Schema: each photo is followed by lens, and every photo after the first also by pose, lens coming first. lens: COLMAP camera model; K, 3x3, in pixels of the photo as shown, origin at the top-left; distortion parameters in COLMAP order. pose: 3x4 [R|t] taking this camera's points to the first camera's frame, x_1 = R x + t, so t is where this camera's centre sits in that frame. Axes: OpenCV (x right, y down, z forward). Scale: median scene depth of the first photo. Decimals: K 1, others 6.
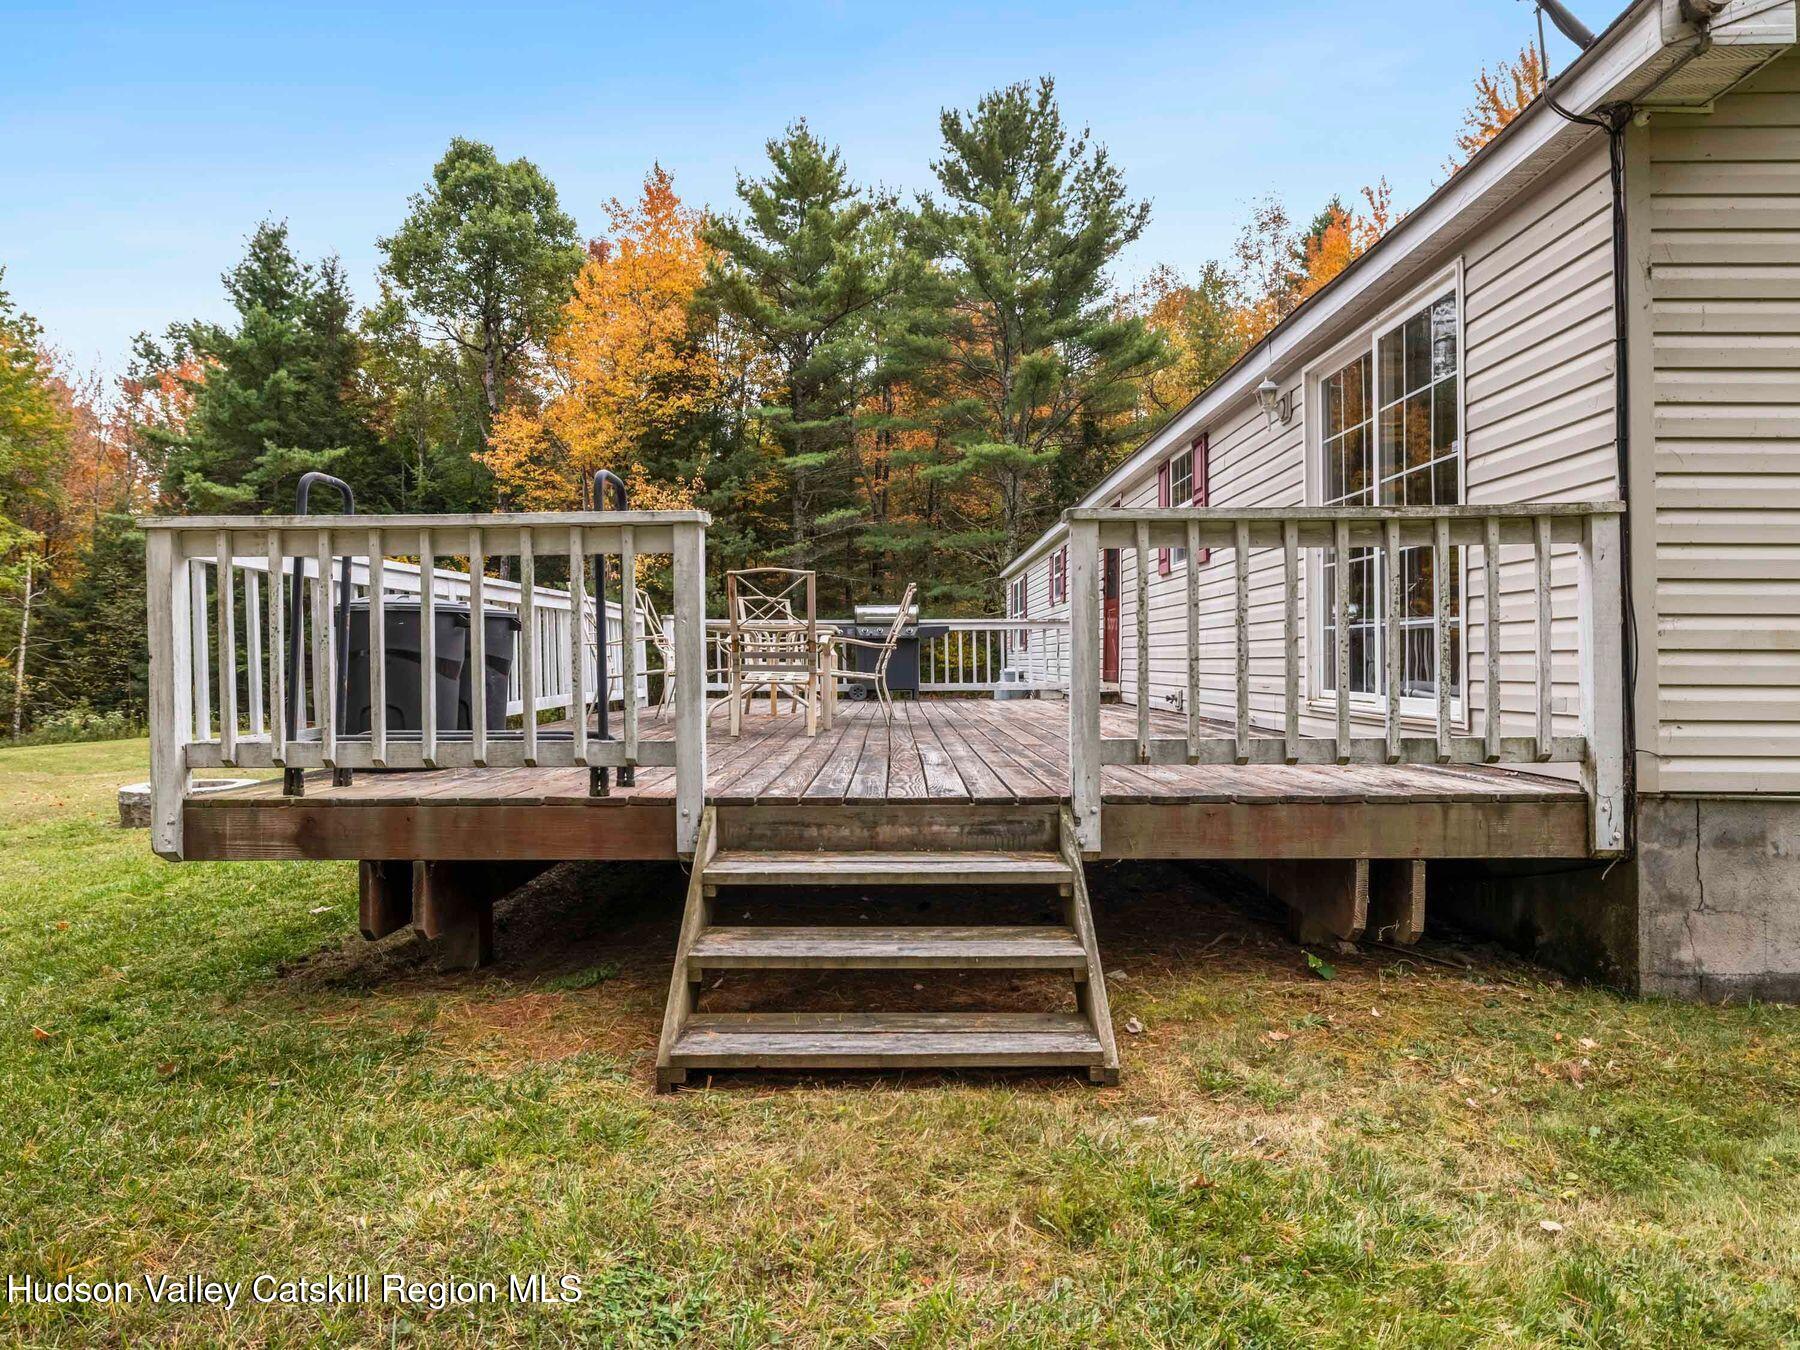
lens RADIAL K [[1101.8, 0, 900.0], [0, 1101.8, 675.0], [0, 0, 1]] dist [0.002256, -0.001290]
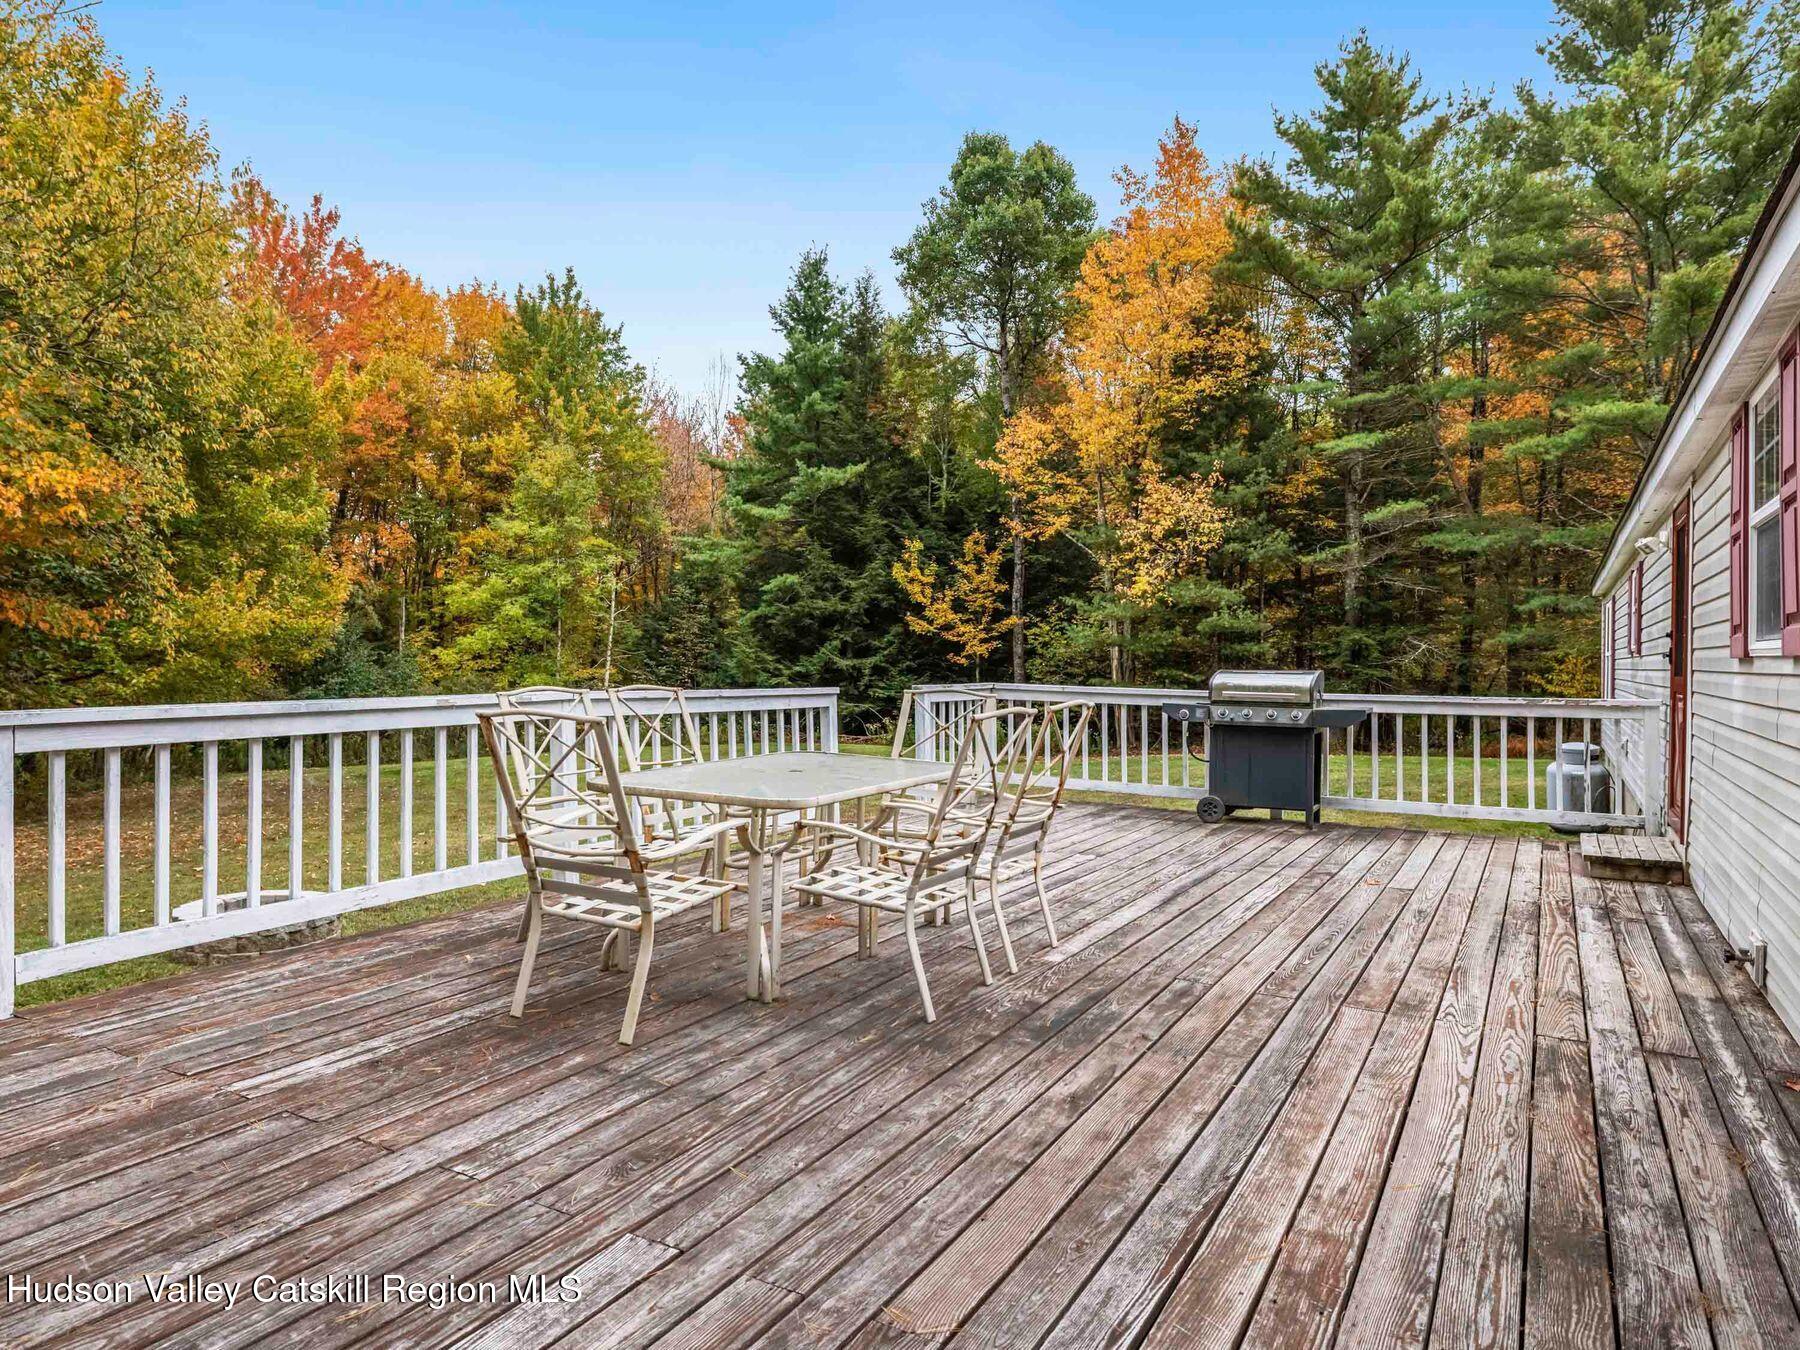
lens RADIAL K [[1150.8, 0, 911.0], [0, 1150.8, 657.6], [0, 0, 1]] dist [-0.002597, 0.000530]
pose [[0.877005, 0.018245, -0.480135, 0.037875], [-0.027265, 0.999558, -0.011819, -0.017184], [0.479707, 0.023456, 0.877115, 0.100055]]
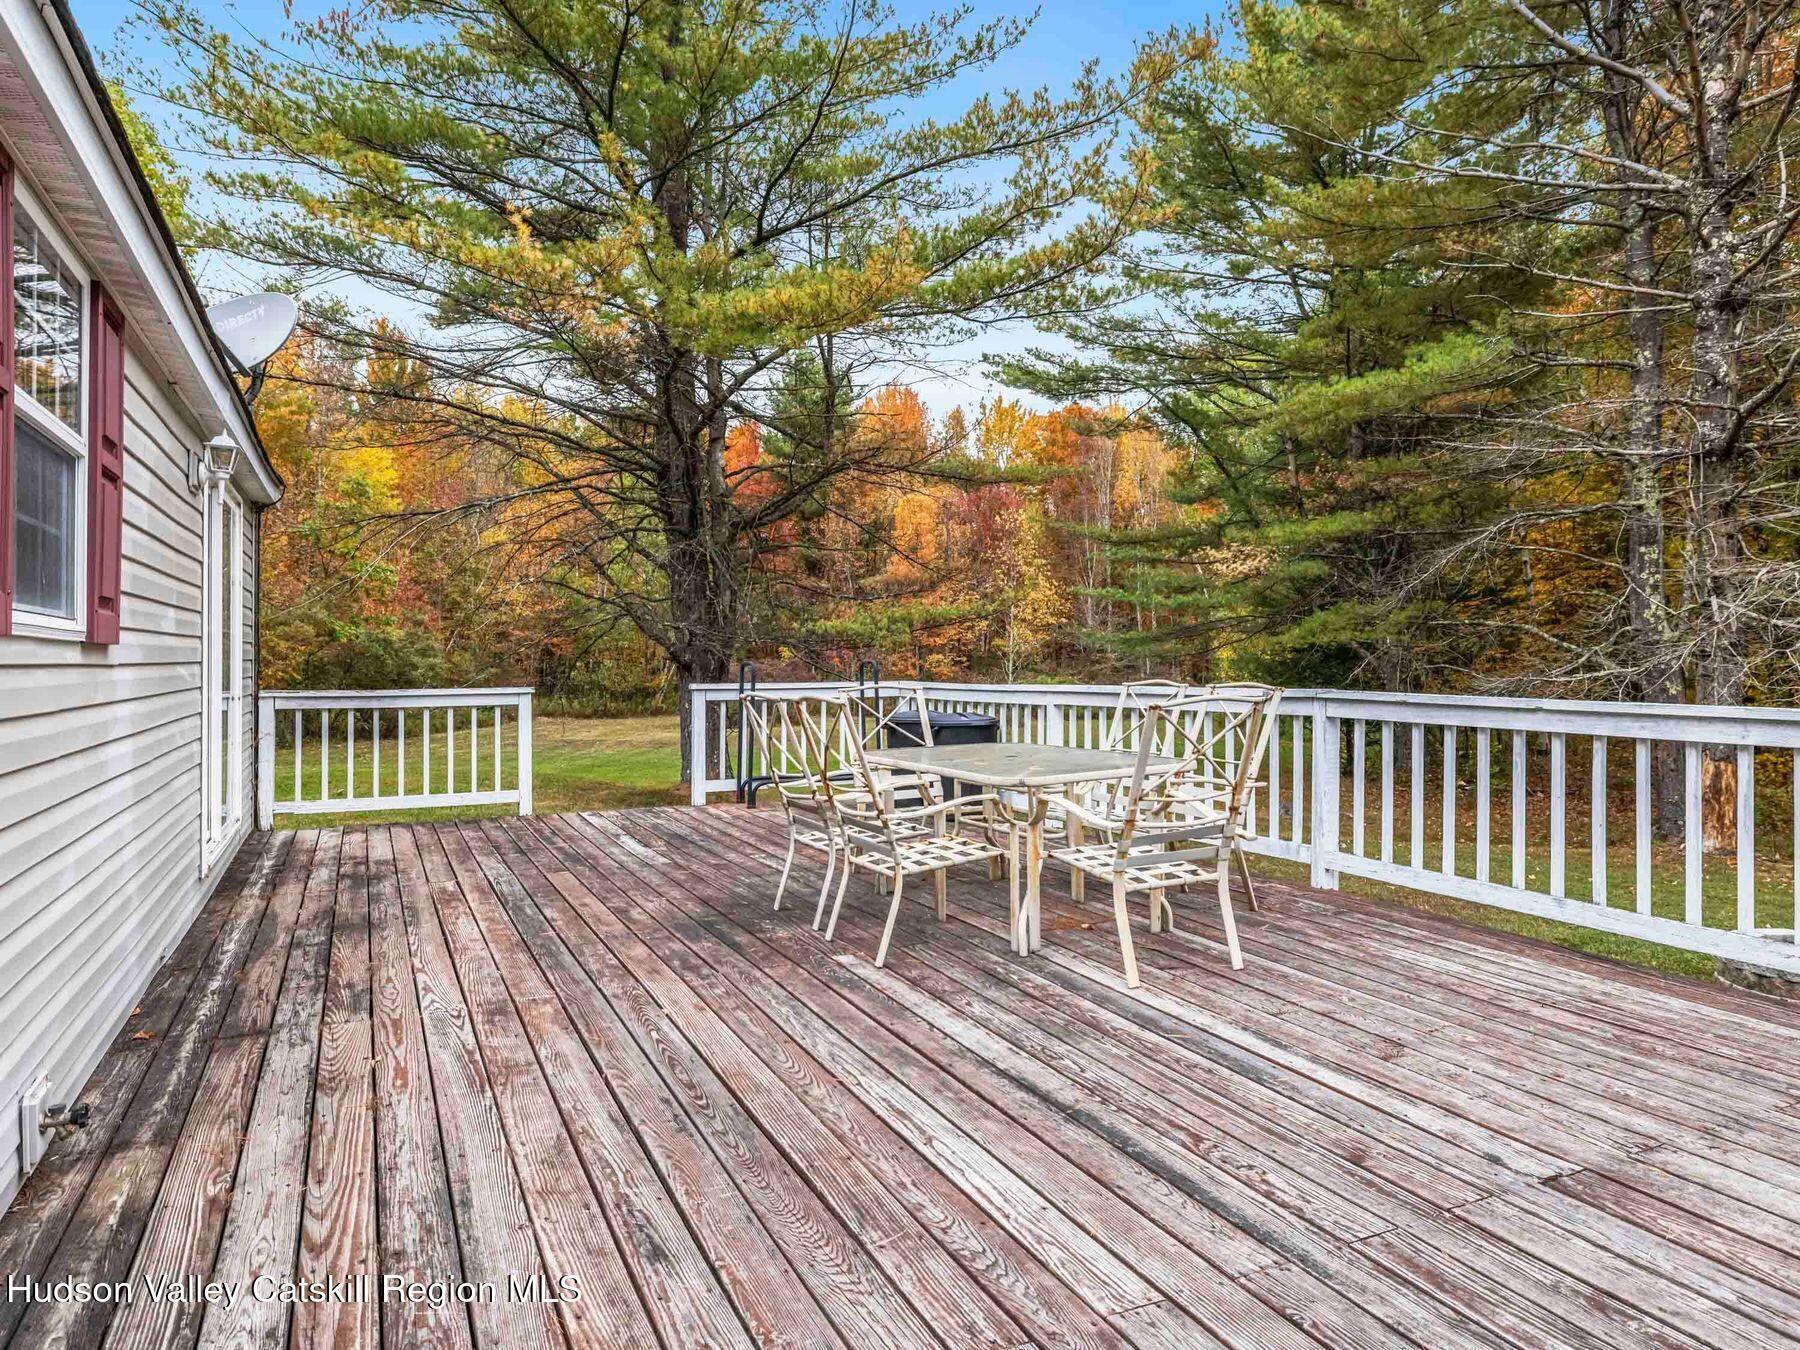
lens RADIAL K [[1150.8, 0, 911.0], [0, 1150.8, 657.6], [0, 0, 1]] dist [-0.002597, 0.000530]
pose [[-0.899397, 0.016830, -0.436809, 0.046575], [0.007400, 0.999702, 0.023280, -0.048129], [0.437071, 0.017705, -0.899253, 1.797778]]
